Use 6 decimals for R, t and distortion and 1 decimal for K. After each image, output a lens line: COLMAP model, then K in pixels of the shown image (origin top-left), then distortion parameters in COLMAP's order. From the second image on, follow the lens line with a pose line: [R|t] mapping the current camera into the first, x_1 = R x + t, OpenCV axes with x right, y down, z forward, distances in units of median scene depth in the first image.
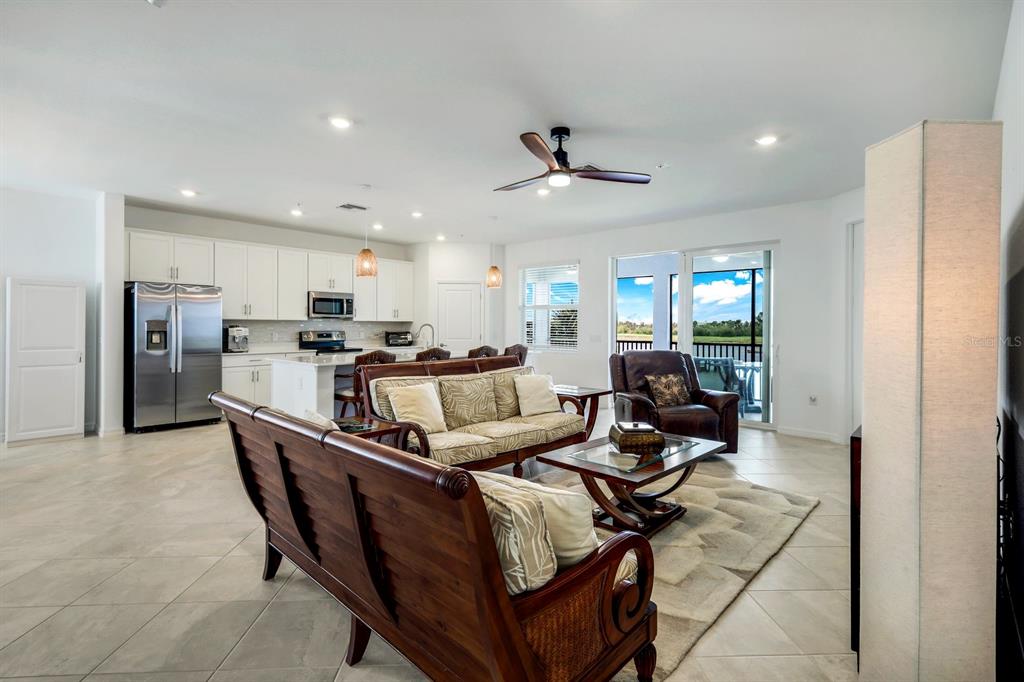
lens RADIAL K [[488.5, 0, 511.4], [0, 488.5, 324.9], [0, 0, 1]] dist [0.013742, 0.000041]
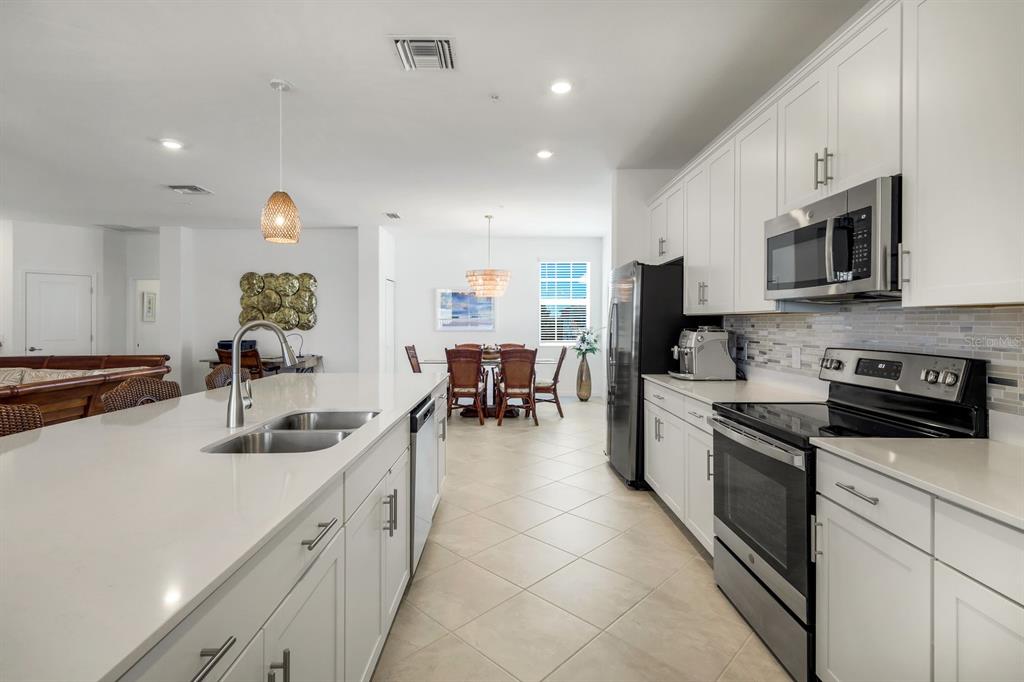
lens RADIAL K [[488.5, 0, 511.4], [0, 488.5, 324.9], [0, 0, 1]] dist [0.013742, 0.000041]
pose [[-0.734671, -0.002442, -0.678419, -0.077274], [-0.005526, 0.999982, 0.002386, -0.000365], [0.678401, 0.005502, -0.734671, 1.259819]]
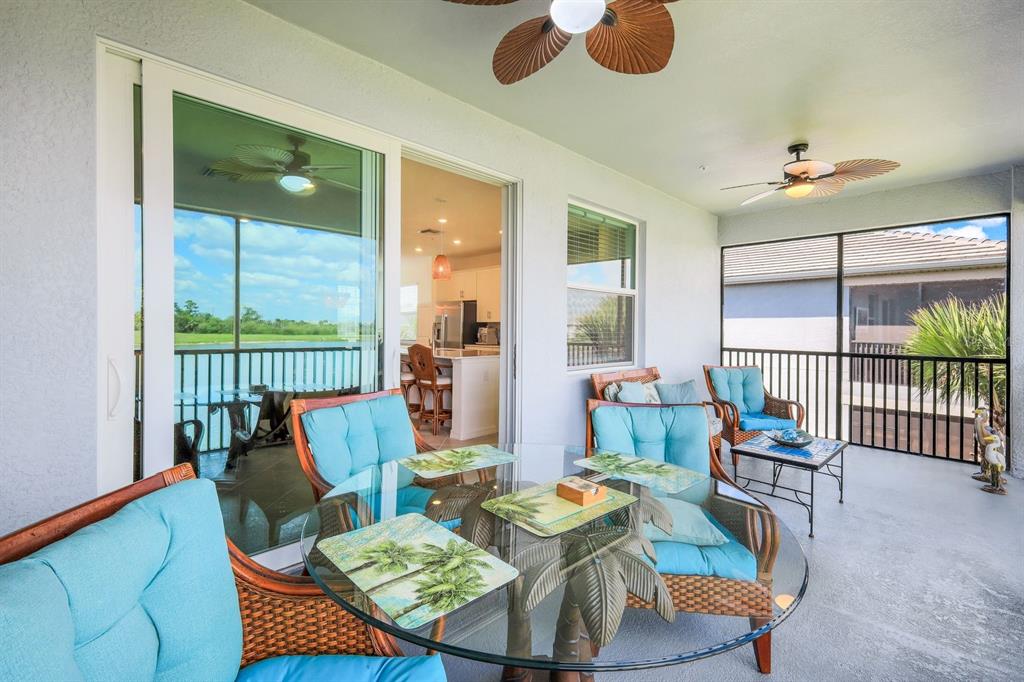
lens RADIAL K [[460.9, 0, 516.4], [0, 460.9, 328.2], [0, 0, 1]] dist [0.001223, 0.000140]
pose [[-0.048861, -0.006620, -0.998784, 0.783636], [-0.008935, 0.999941, -0.006190, 0.014722], [0.998766, 0.008622, -0.048917, 1.173613]]
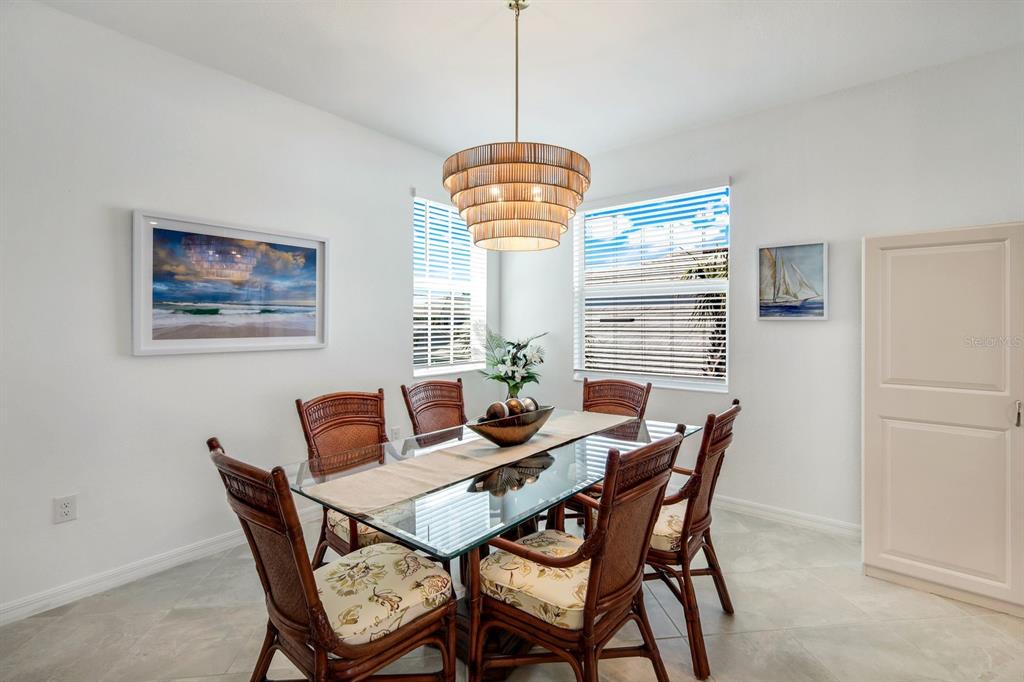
lens RADIAL K [[460.9, 0, 516.4], [0, 460.9, 328.2], [0, 0, 1]] dist [0.001223, 0.000140]
pose [[0.059965, 0.000199, -0.998200, -0.423581], [0.000041, 1.000000, 0.000202, -0.001922], [0.998200, -0.000053, 0.059965, 0.466859]]
